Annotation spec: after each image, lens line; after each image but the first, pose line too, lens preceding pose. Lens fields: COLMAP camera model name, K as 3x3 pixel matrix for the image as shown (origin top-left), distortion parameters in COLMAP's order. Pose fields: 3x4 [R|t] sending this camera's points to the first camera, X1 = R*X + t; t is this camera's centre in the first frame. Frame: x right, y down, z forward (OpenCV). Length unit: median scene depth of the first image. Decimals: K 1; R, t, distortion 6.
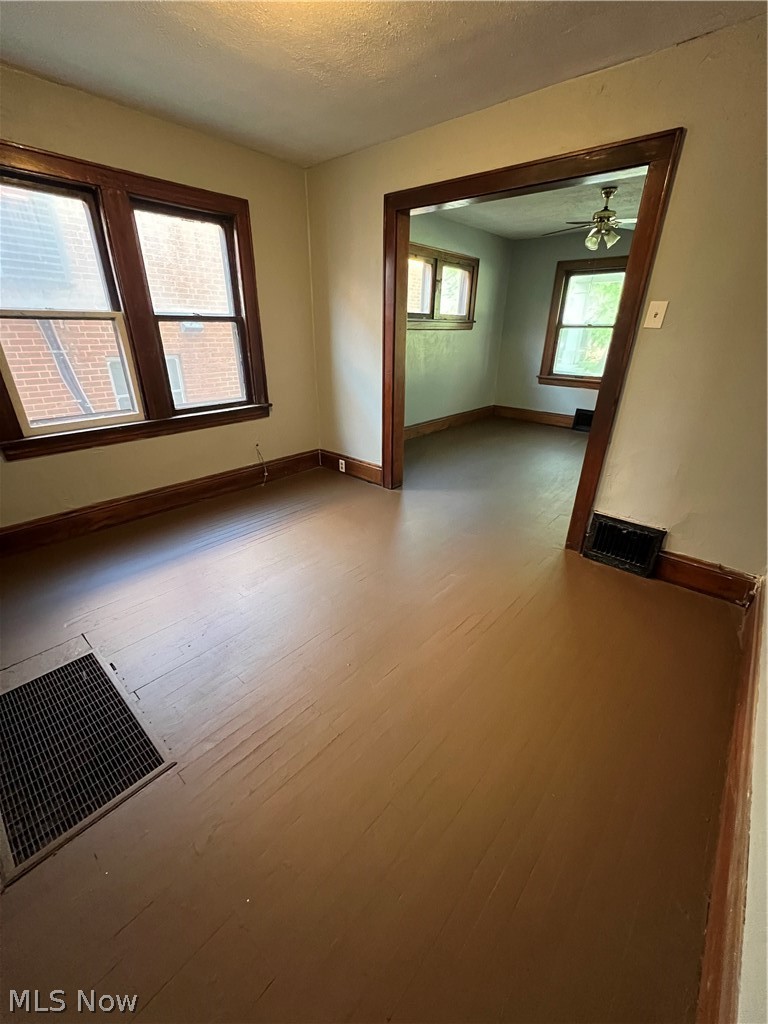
lens RADIAL K [[411.9, 0, 384.0], [0, 411.9, 512.0], [0, 0, 1]] dist [0.000197, 0.000325]
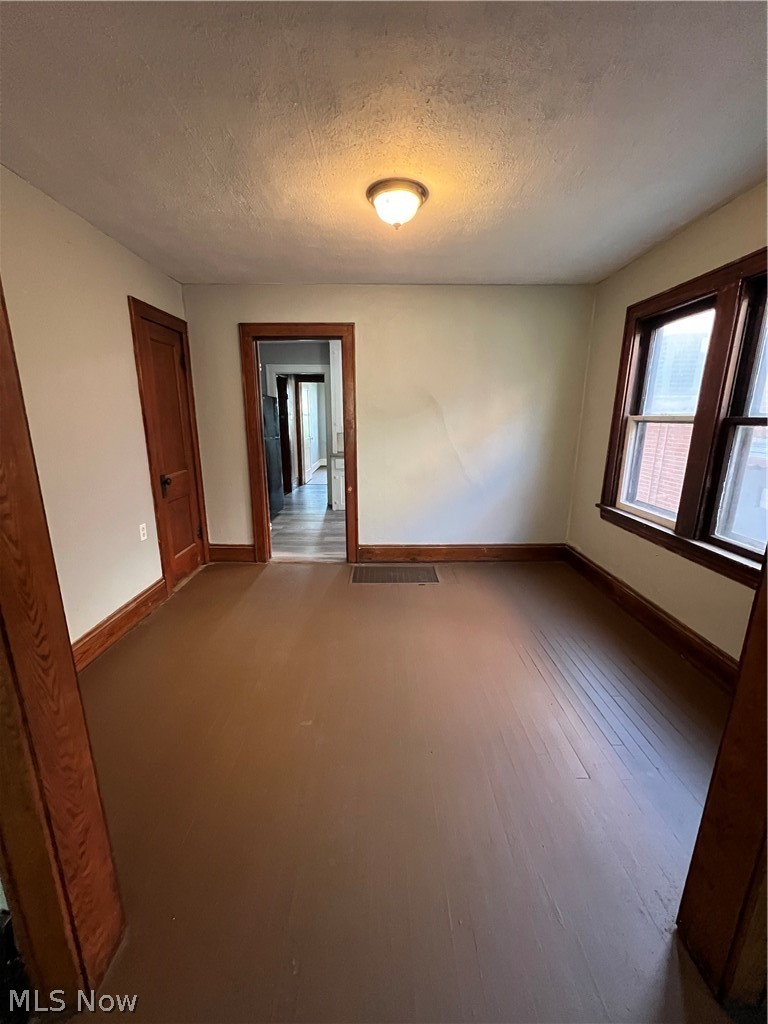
lens RADIAL K [[411.9, 0, 384.0], [0, 411.9, 512.0], [0, 0, 1]] dist [0.000197, 0.000325]
pose [[-0.748890, 0.132112, -0.649392, 0.468798], [-0.290375, 0.815430, 0.500756, -0.551726], [0.595689, 0.563579, -0.572305, 1.198497]]
